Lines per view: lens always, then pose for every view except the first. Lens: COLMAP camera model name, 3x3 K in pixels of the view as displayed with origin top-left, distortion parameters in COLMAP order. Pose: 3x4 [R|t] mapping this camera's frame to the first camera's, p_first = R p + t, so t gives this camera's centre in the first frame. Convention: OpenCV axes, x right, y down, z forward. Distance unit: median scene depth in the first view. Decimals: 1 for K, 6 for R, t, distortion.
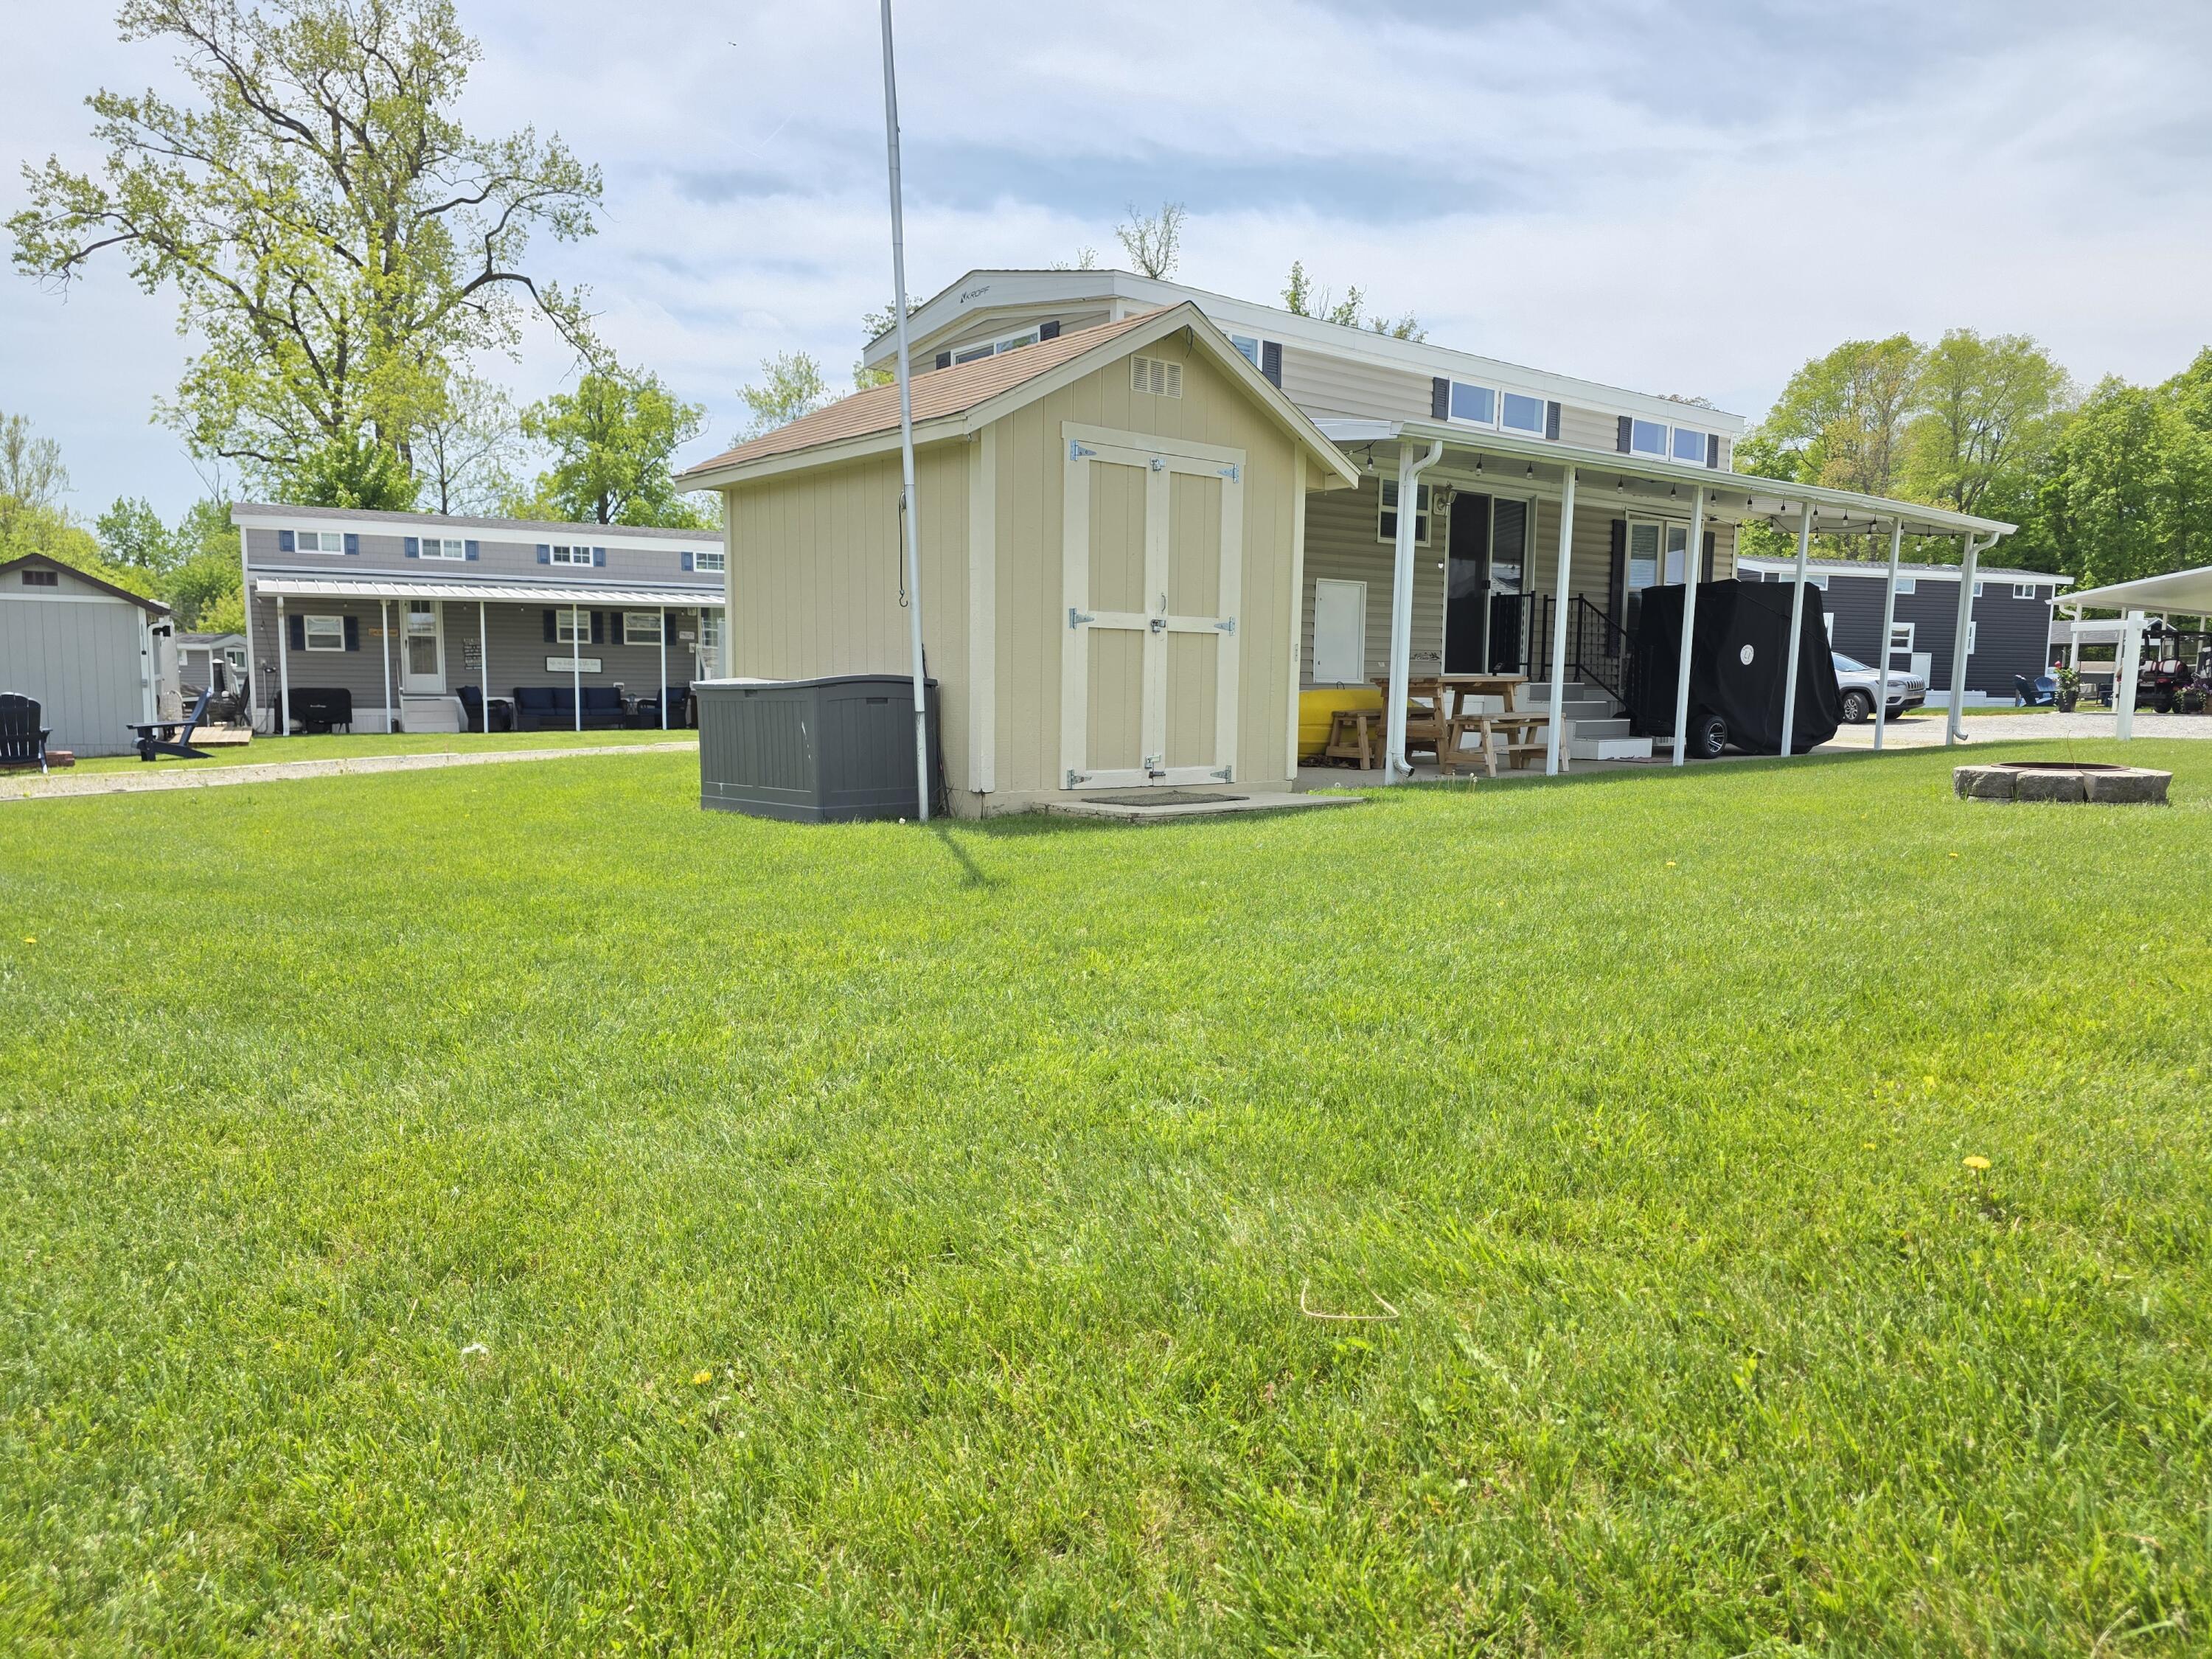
lens RADIAL K [[1458.8, 0, 1136.8], [0, 1458.8, 875.4], [0, 0, 1]] dist [0.005683, -0.000666]
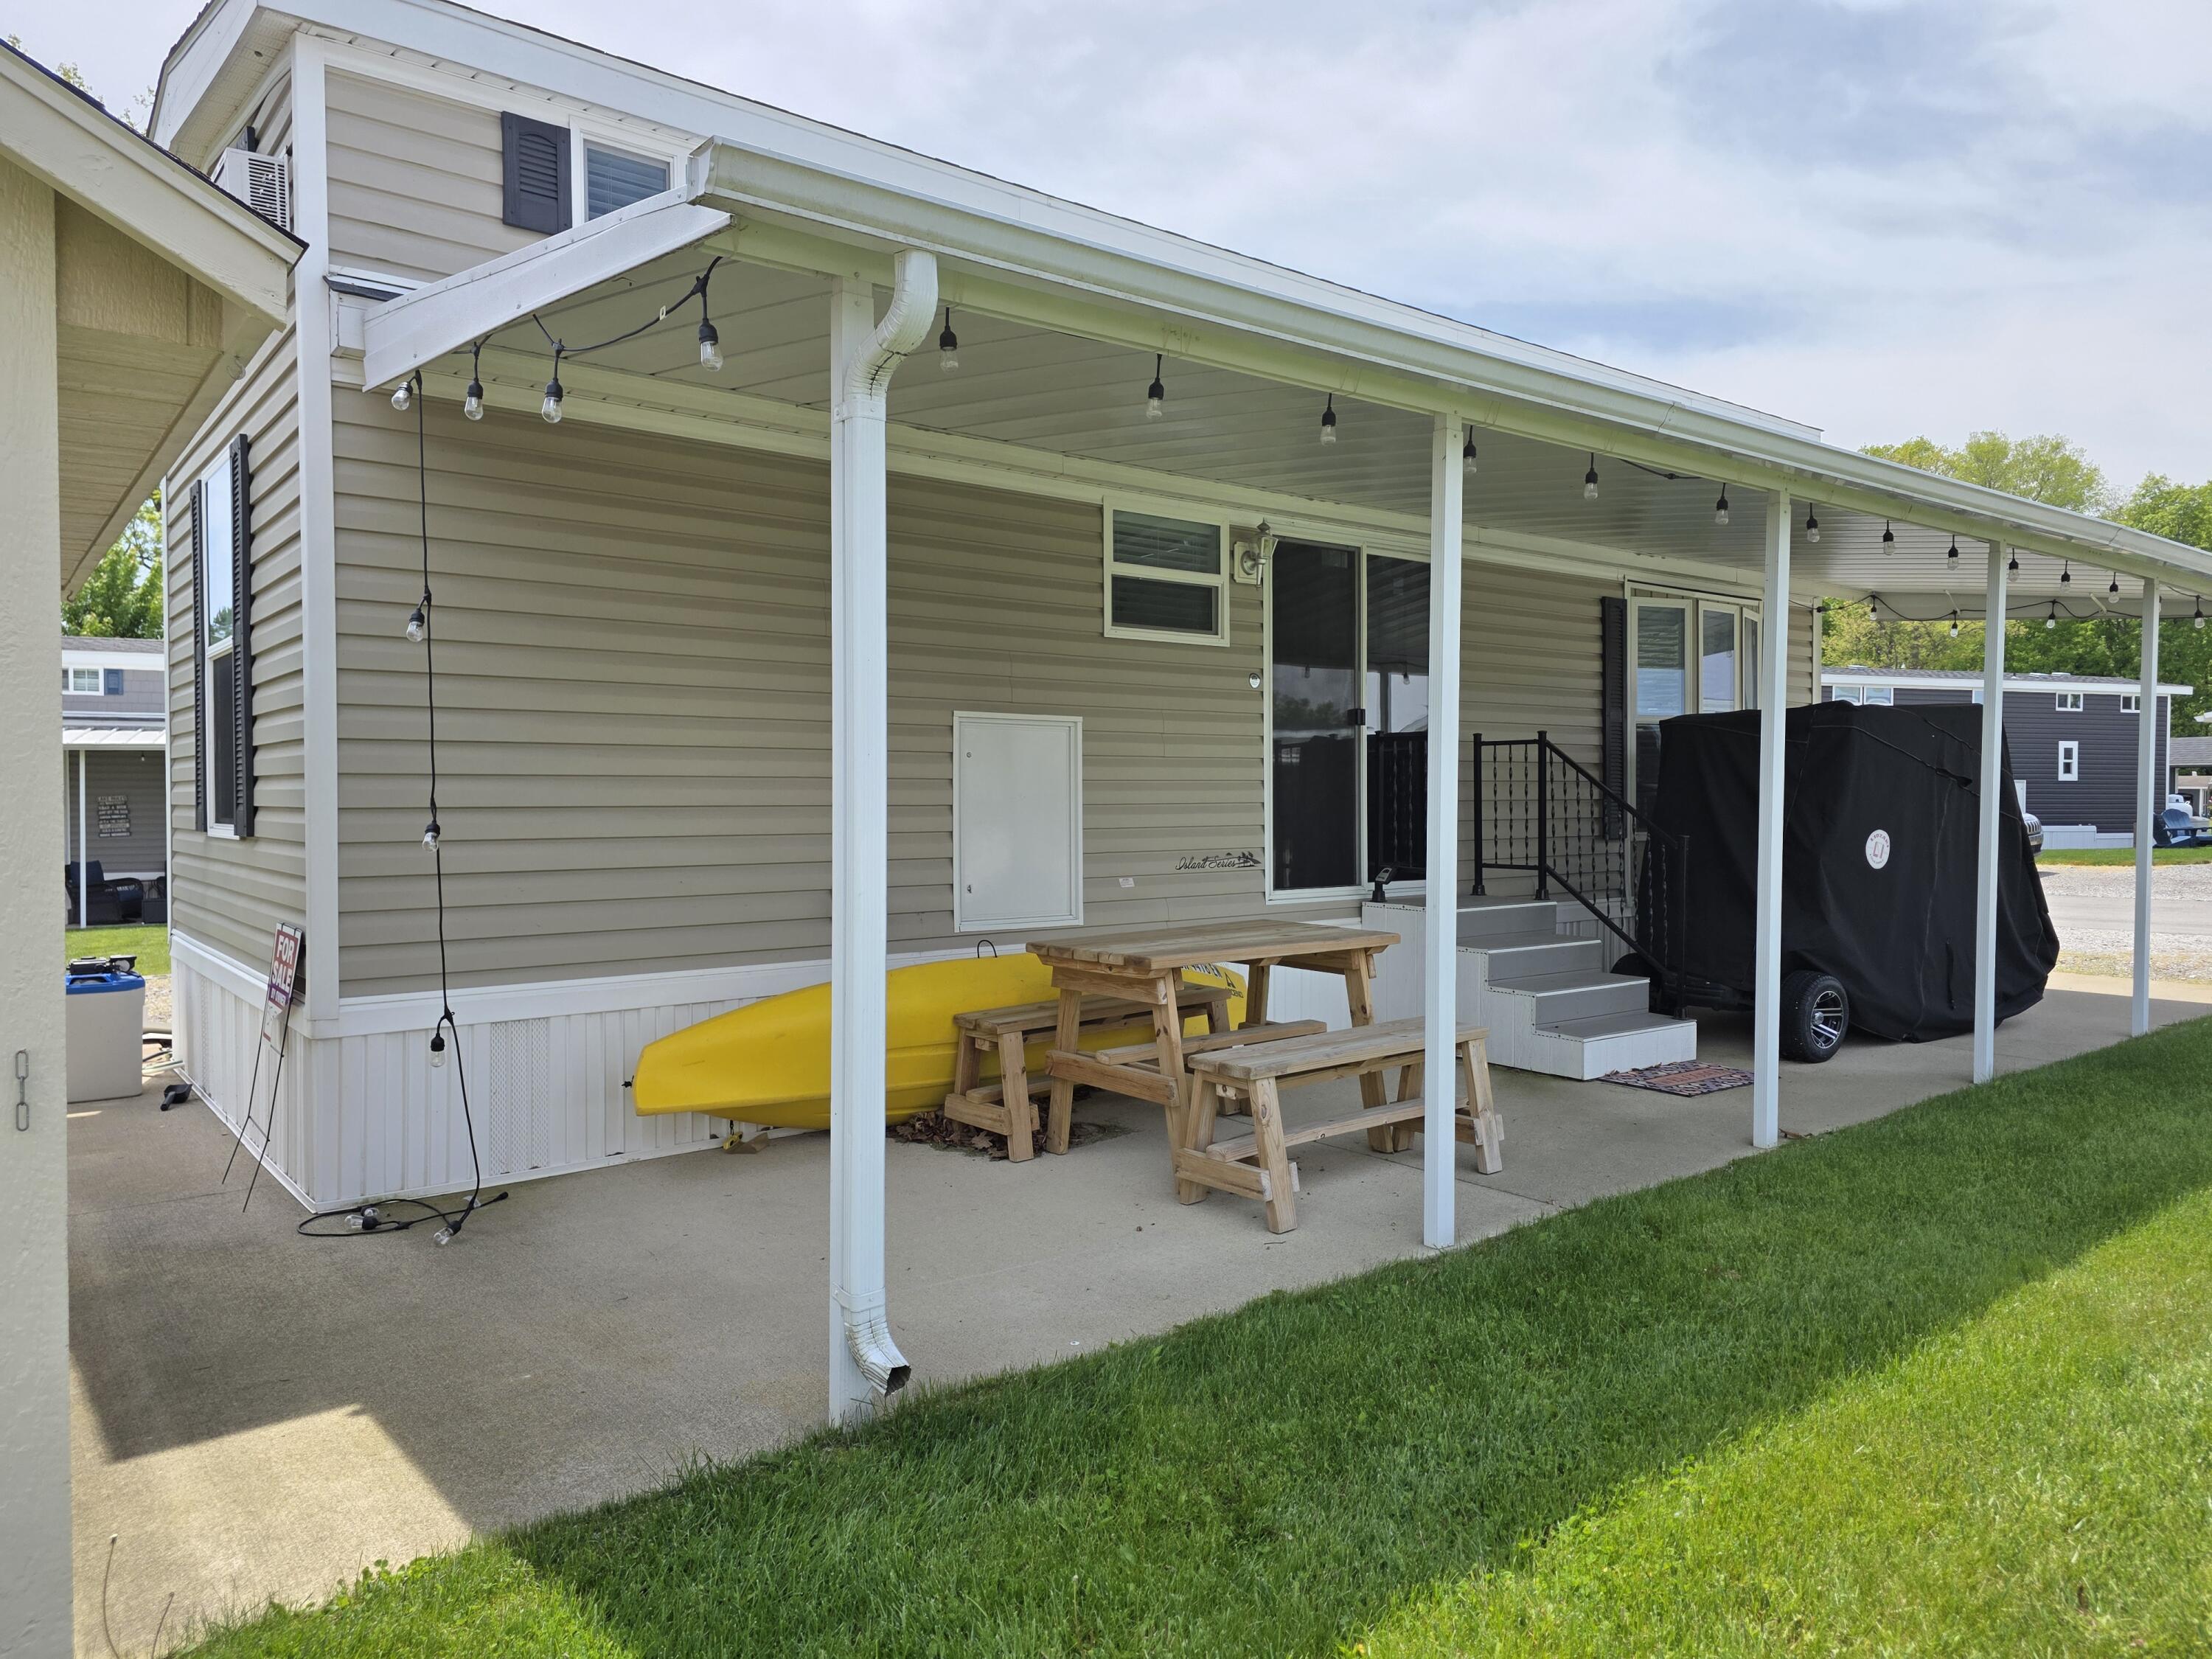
lens RADIAL K [[1472.7, 0, 1099.3], [0, 1472.7, 819.5], [0, 0, 1]] dist [0.058071, -0.042843]
pose [[0.999432, -0.012101, -0.031440, 0.169515], [0.008195, 0.992554, -0.121528, -0.103024], [0.032676, 0.121201, 0.992090, 0.495994]]
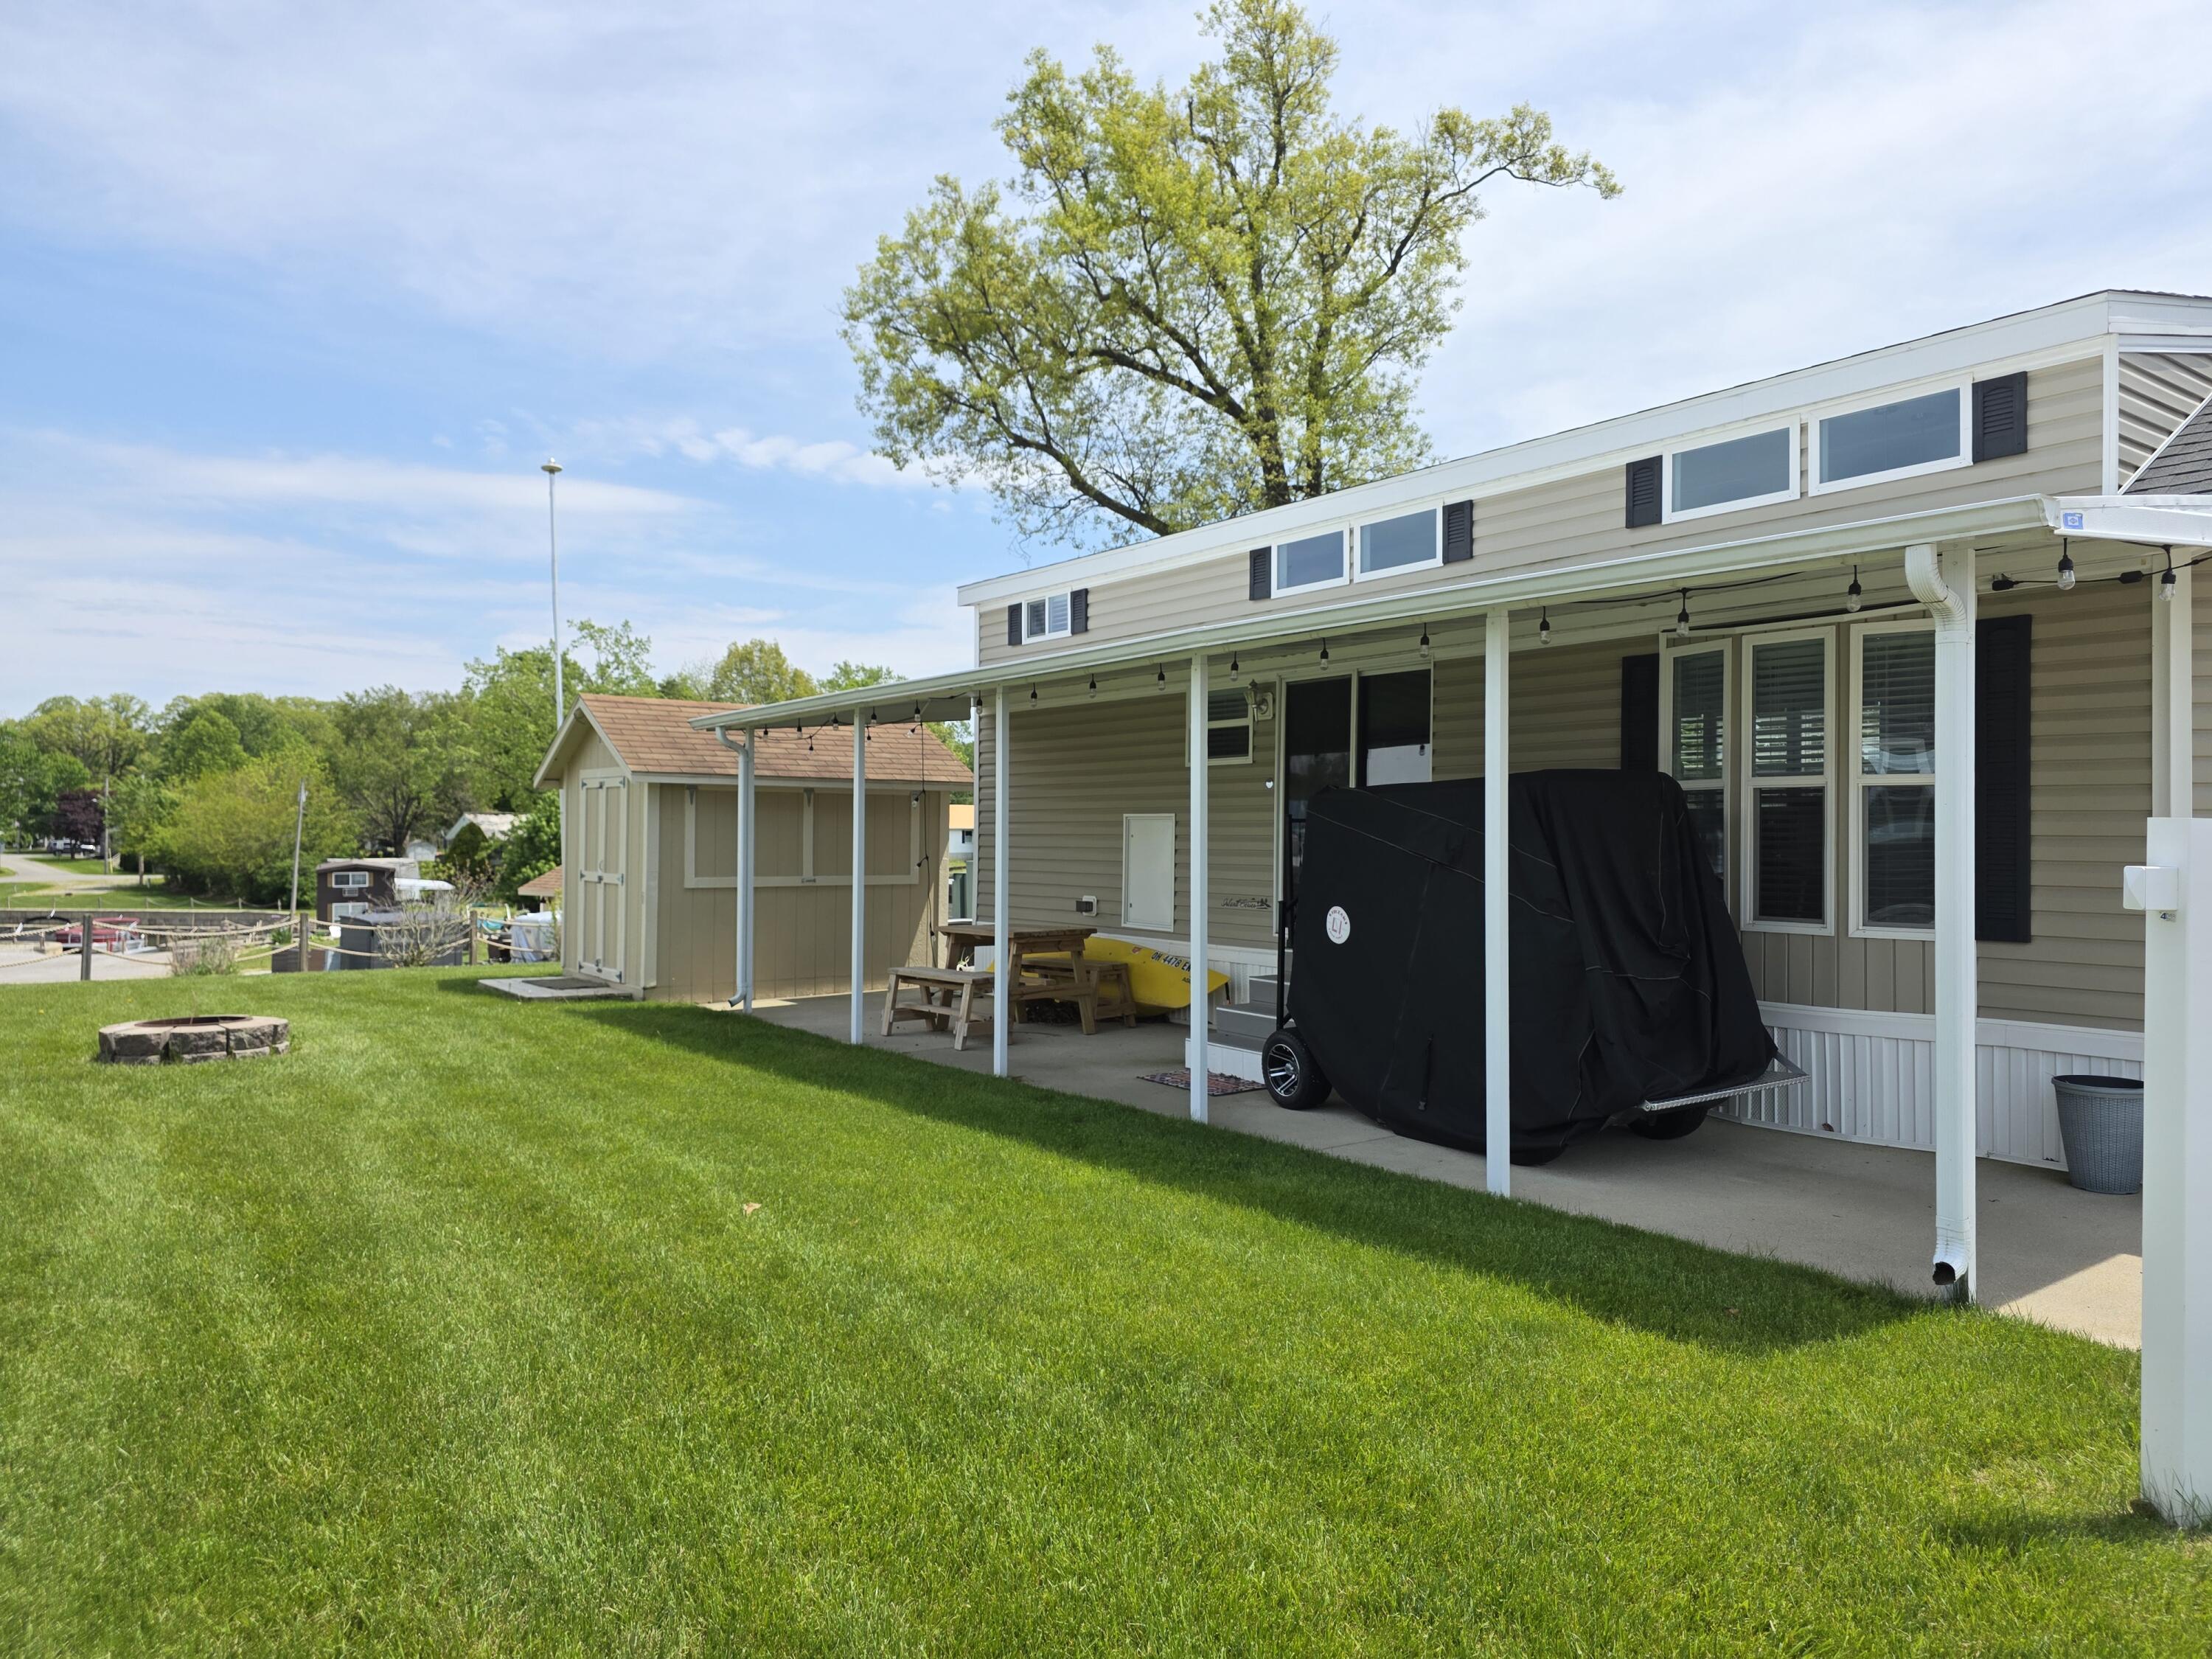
lens RADIAL K [[1566.4, 0, 1273.0], [0, 1566.4, 823.7], [0, 0, 1]] dist [-0.001138, 0.000554]
pose [[-0.007869, -0.016115, -0.999839, 1.012553], [-0.141192, 0.989871, -0.014843, -0.180191], [0.989951, 0.141053, -0.010065, 1.011297]]
